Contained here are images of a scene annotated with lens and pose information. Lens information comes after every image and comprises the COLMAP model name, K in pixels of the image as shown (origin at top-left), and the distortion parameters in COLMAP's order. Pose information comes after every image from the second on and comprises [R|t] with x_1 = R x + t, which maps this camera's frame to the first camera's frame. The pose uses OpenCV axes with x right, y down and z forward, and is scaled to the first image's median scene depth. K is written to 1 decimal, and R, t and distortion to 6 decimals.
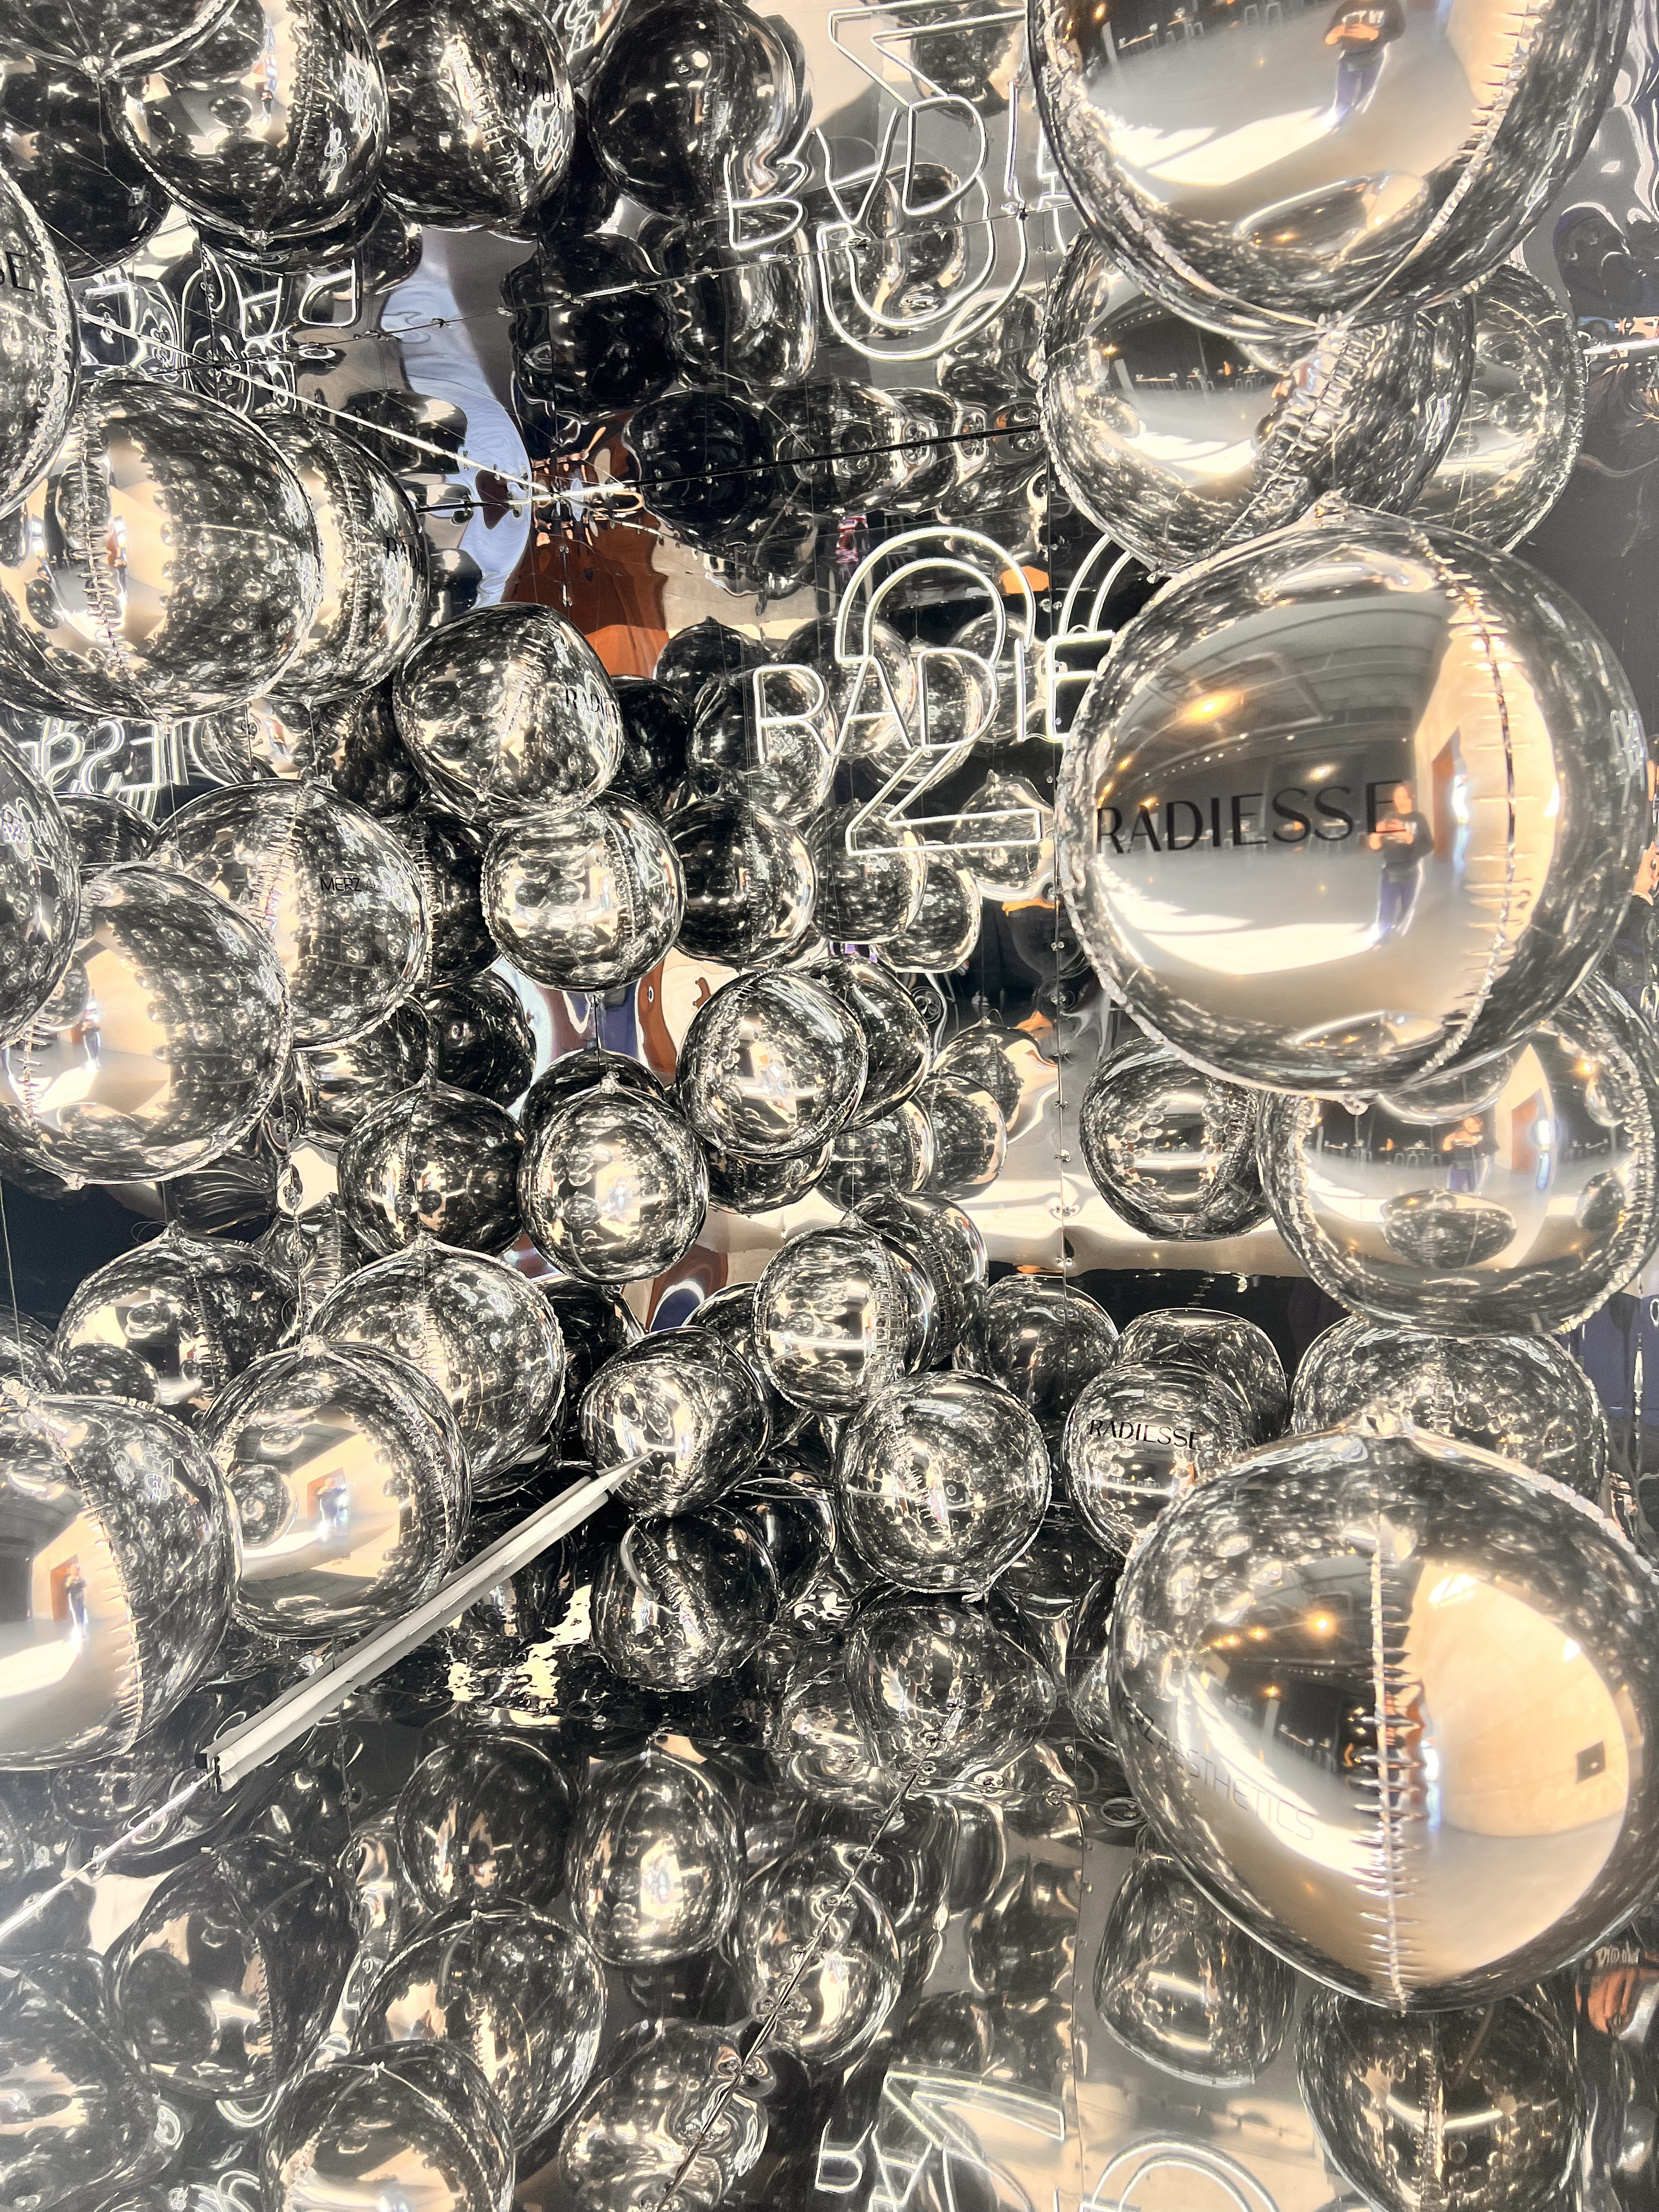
lens RADIAL K [[1624.8, 0, 838.4], [0, 1624.8, 1097.8], [0, 0, 1]] dist [0.026908, -0.013516]
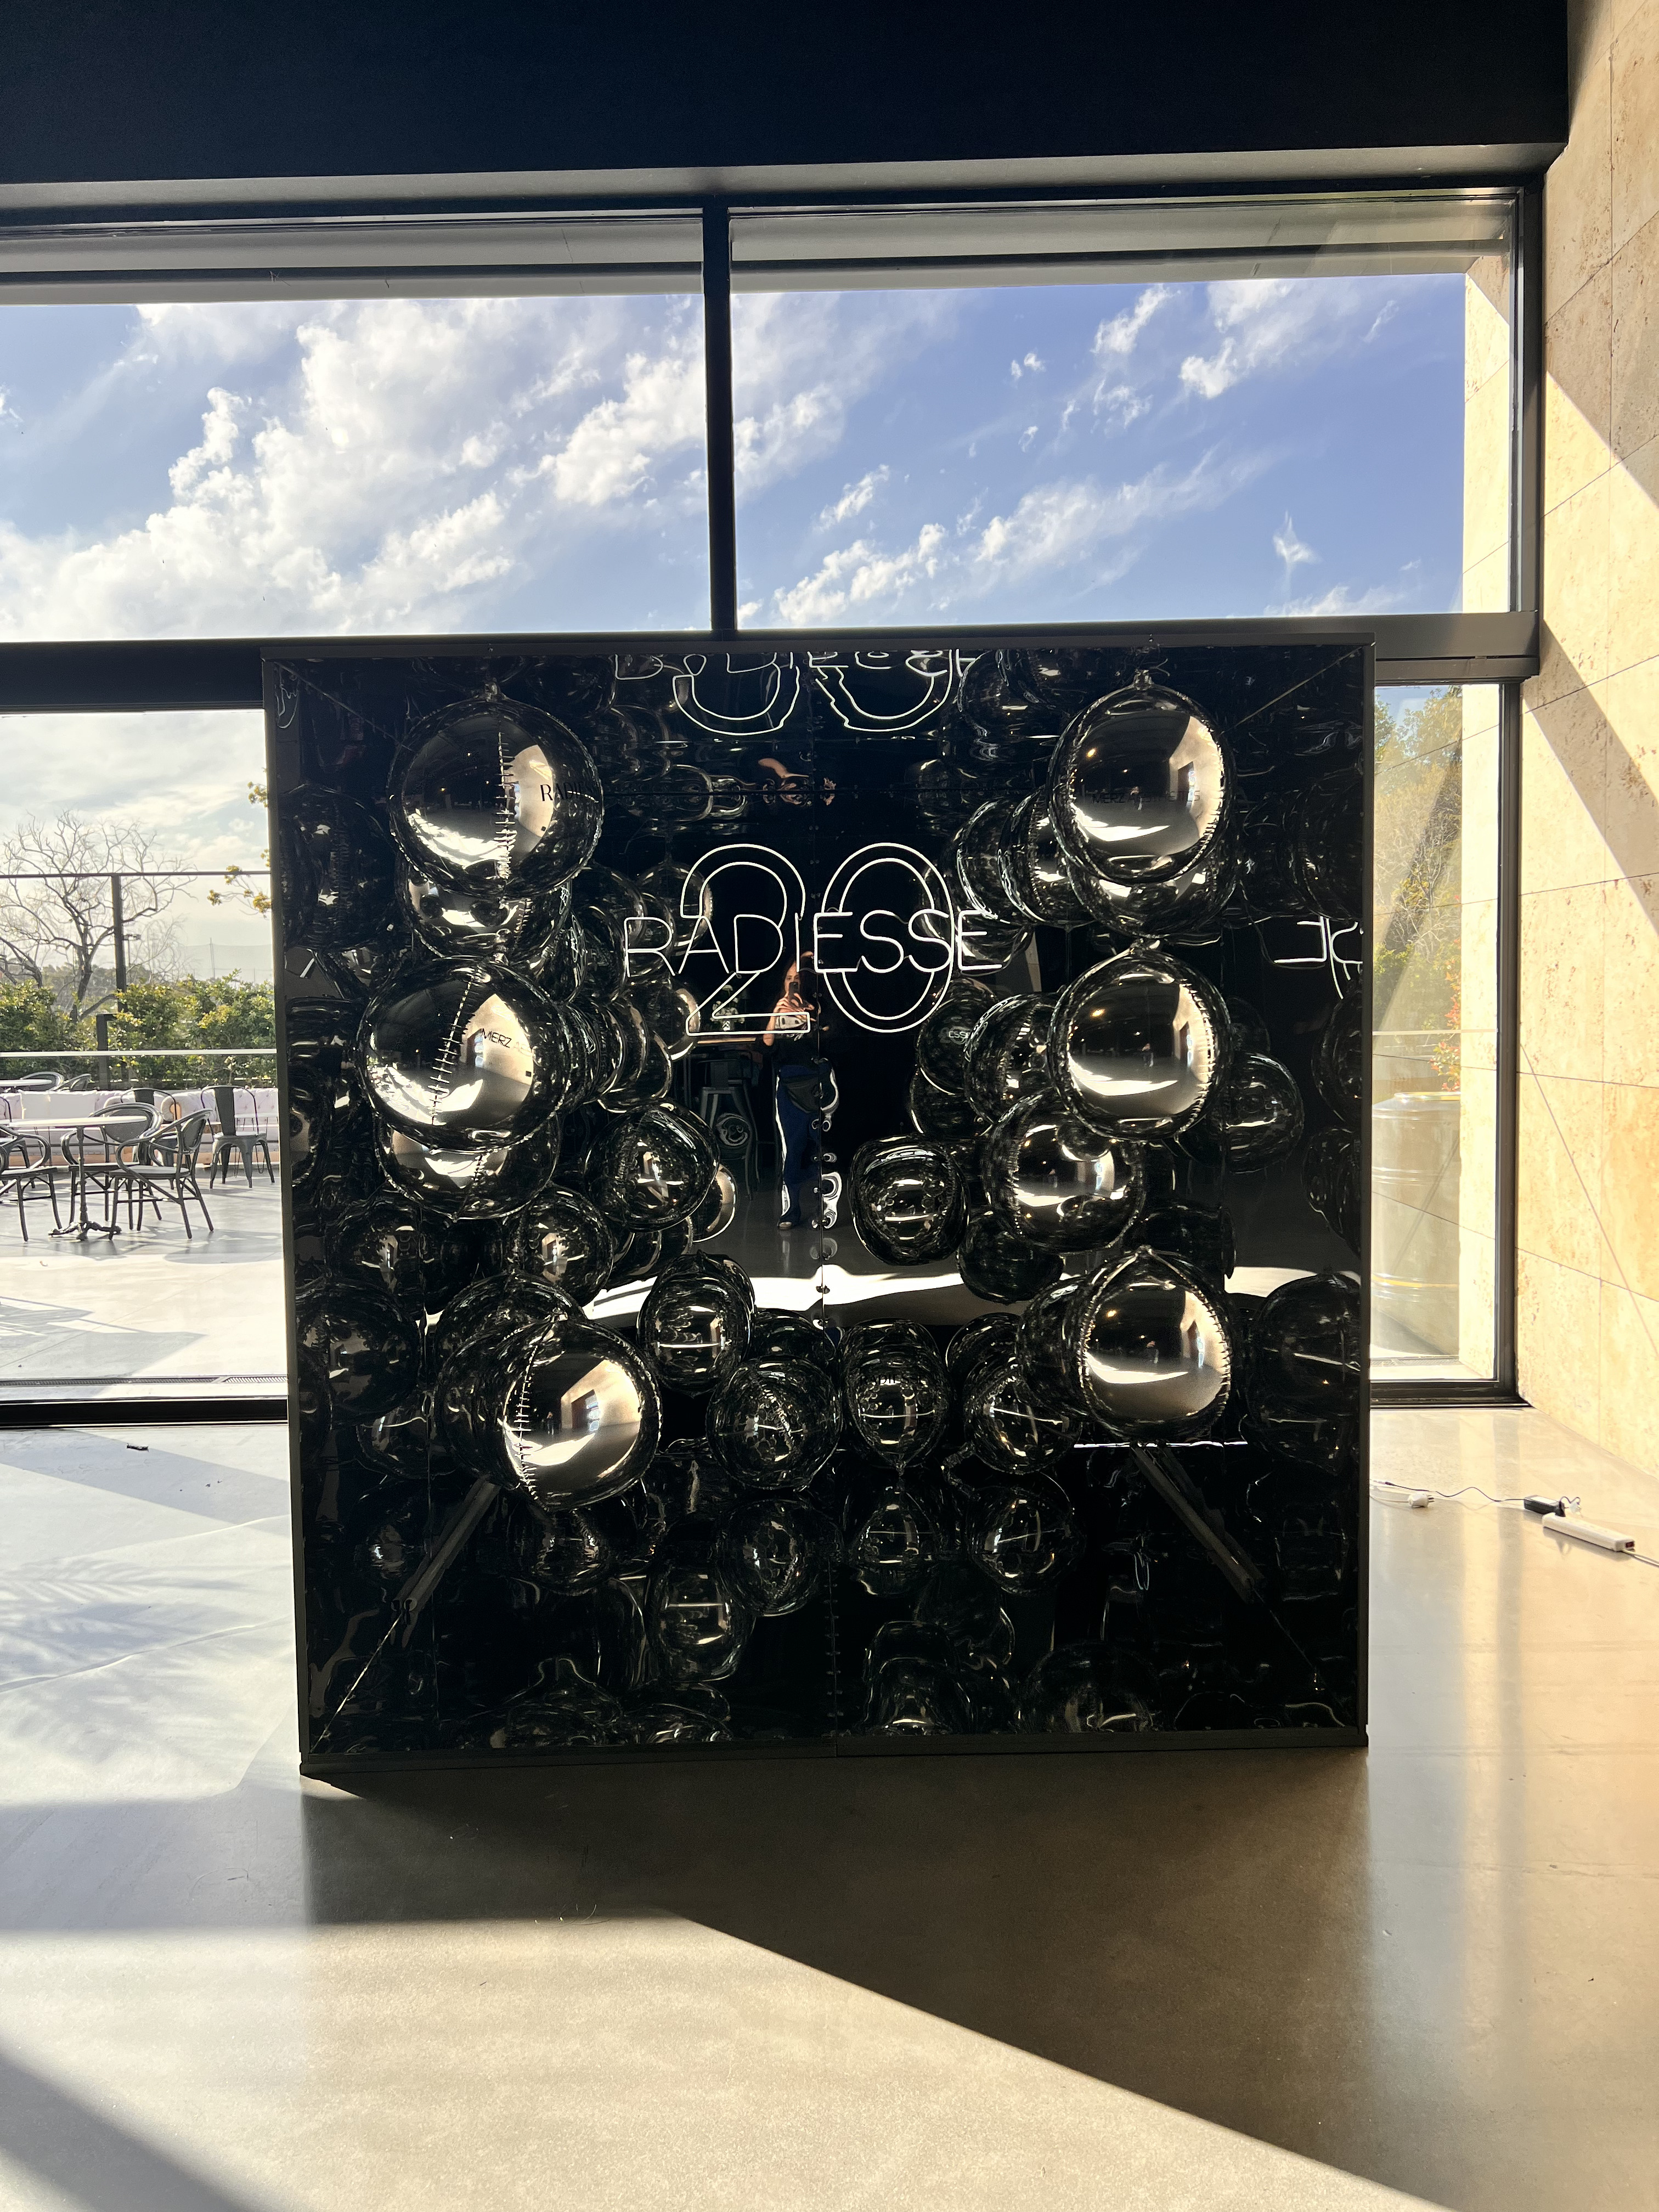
lens RADIAL K [[1624.8, 0, 842.8], [0, 1624.8, 1089.0], [0, 0, 1]] dist [0.026908, -0.013516]
pose [[0.916844, 0.009266, 0.399139, -0.501309], [0.032179, 0.994763, -0.097011, 0.062025], [-0.397948, 0.101788, 0.911744, -0.515920]]
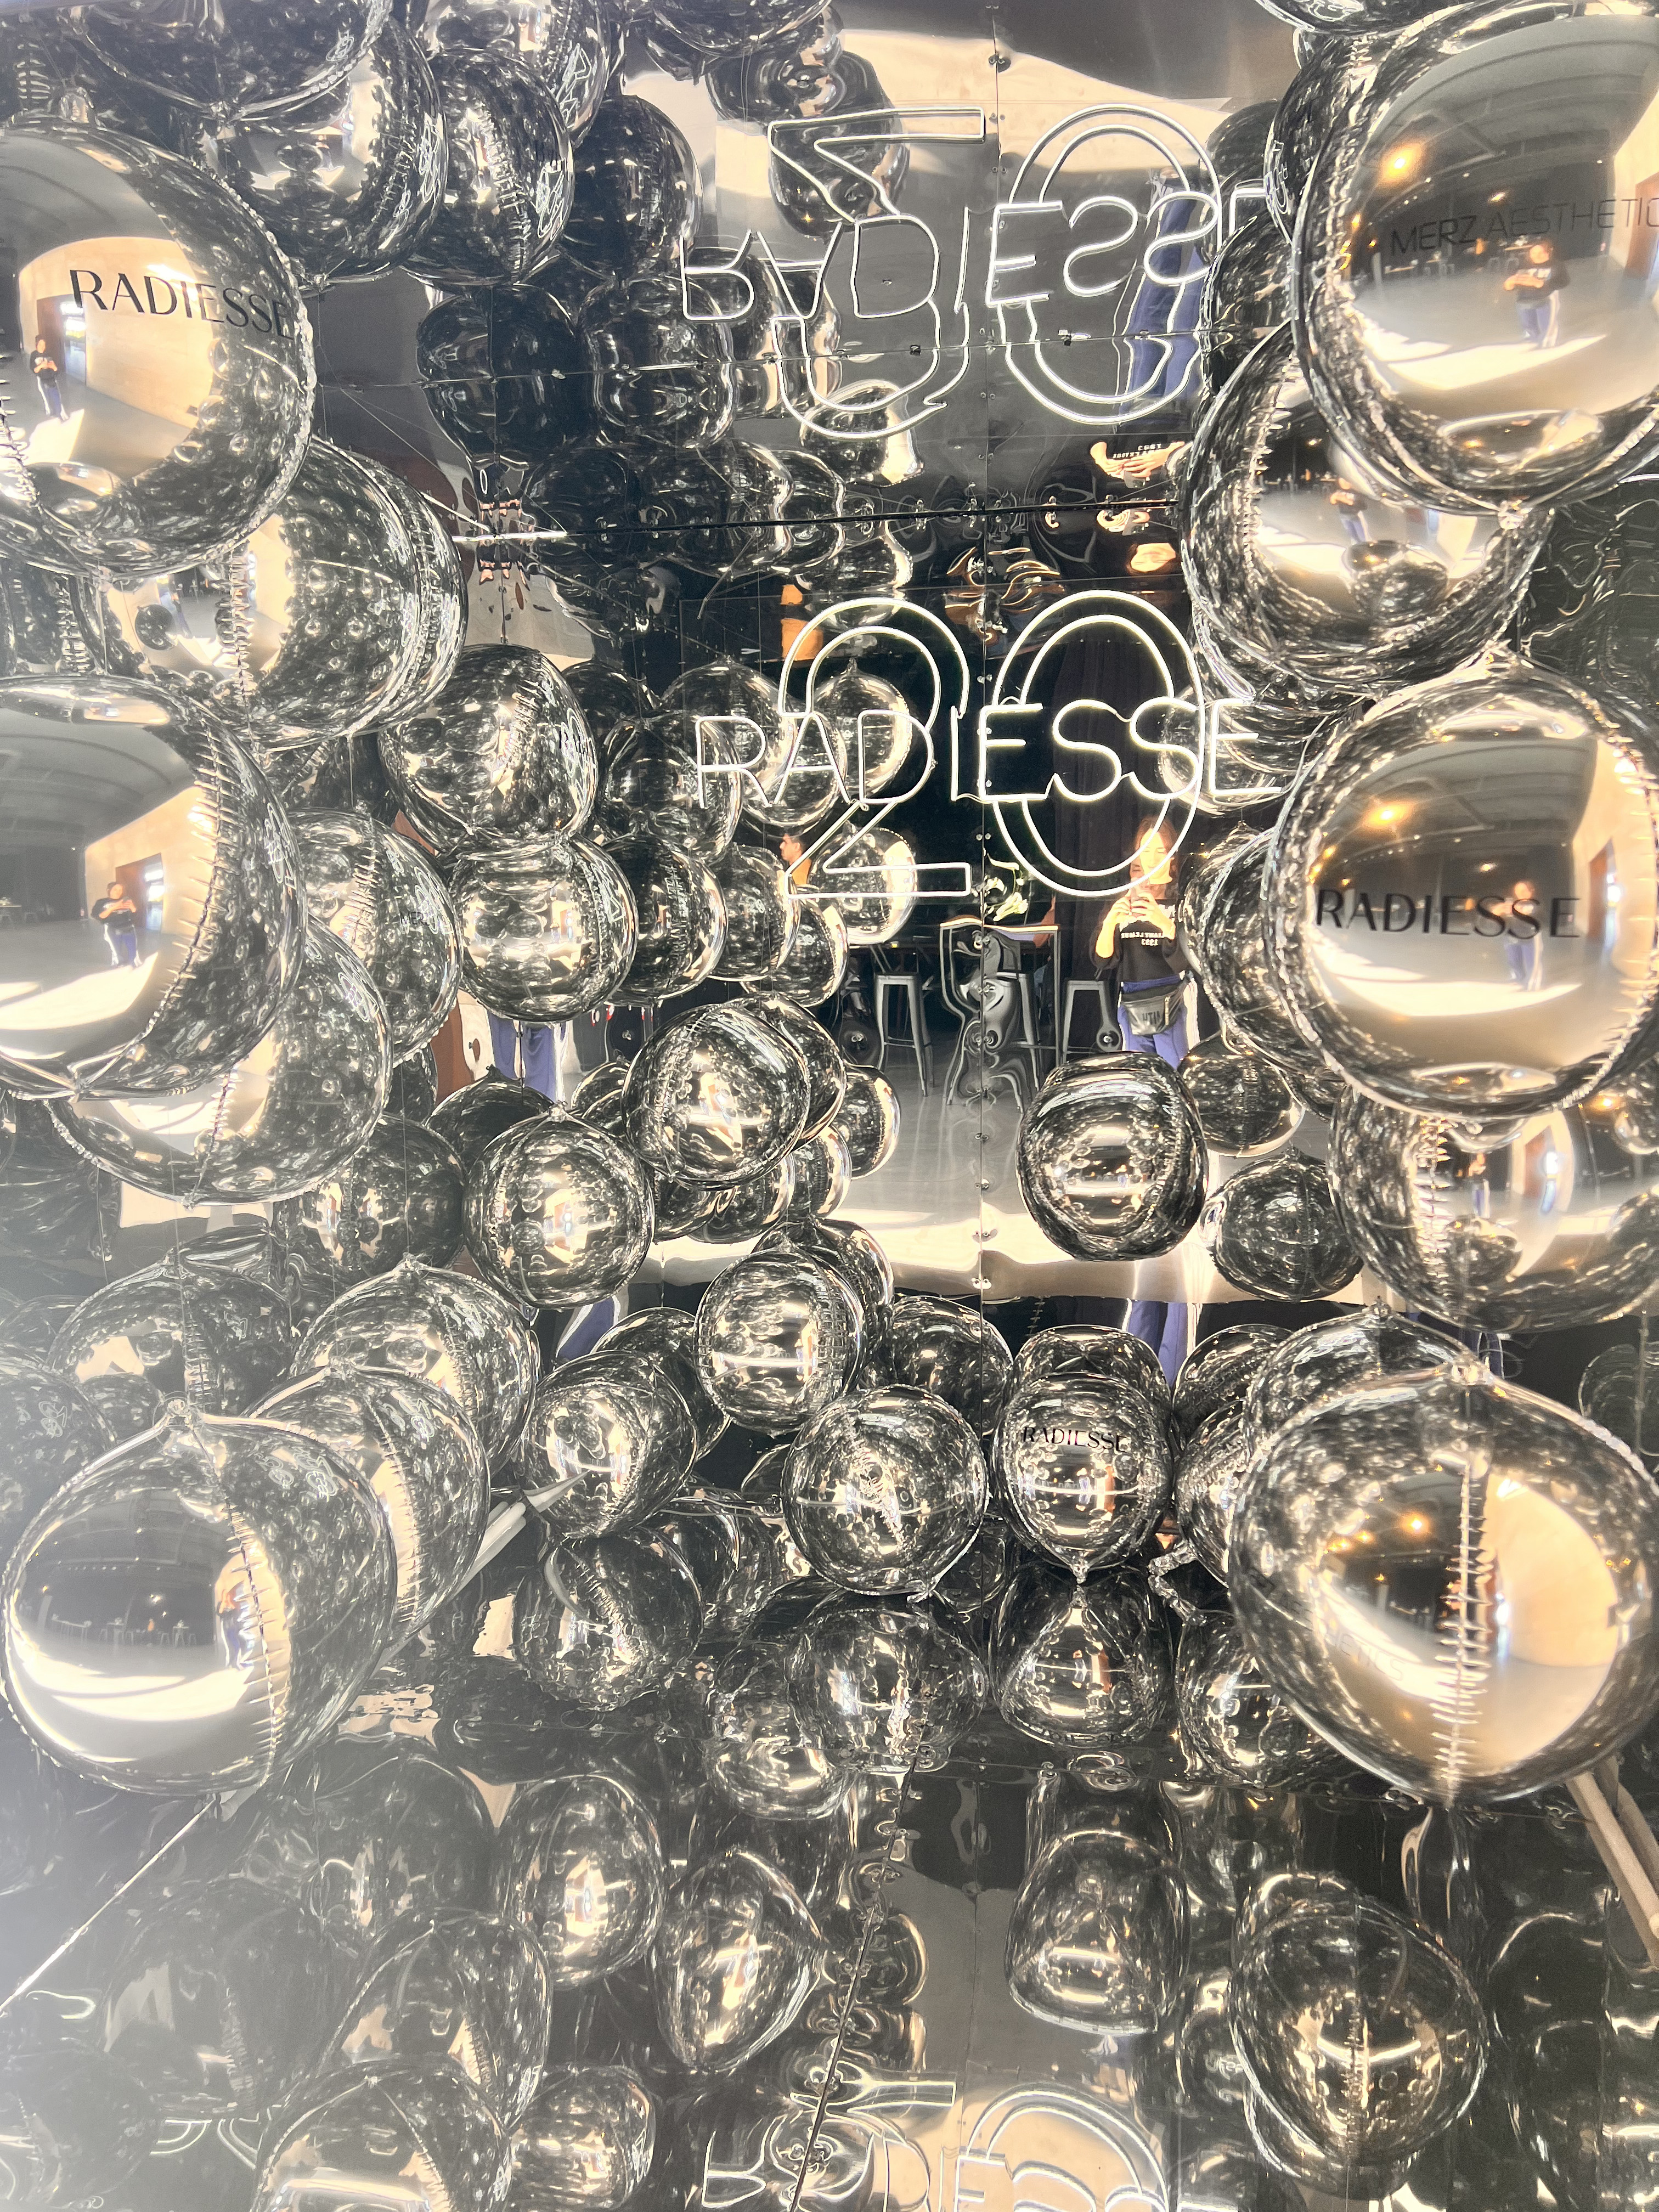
lens RADIAL K [[1624.8, 0, 846.0], [0, 1624.8, 1094.5], [0, 0, 1]] dist [0.026908, -0.013516]
pose [[0.980170, 0.014328, 0.197639, -0.167288], [-0.010012, 0.999689, -0.022820, 0.001608], [-0.197905, 0.020389, 0.980009, -0.041664]]
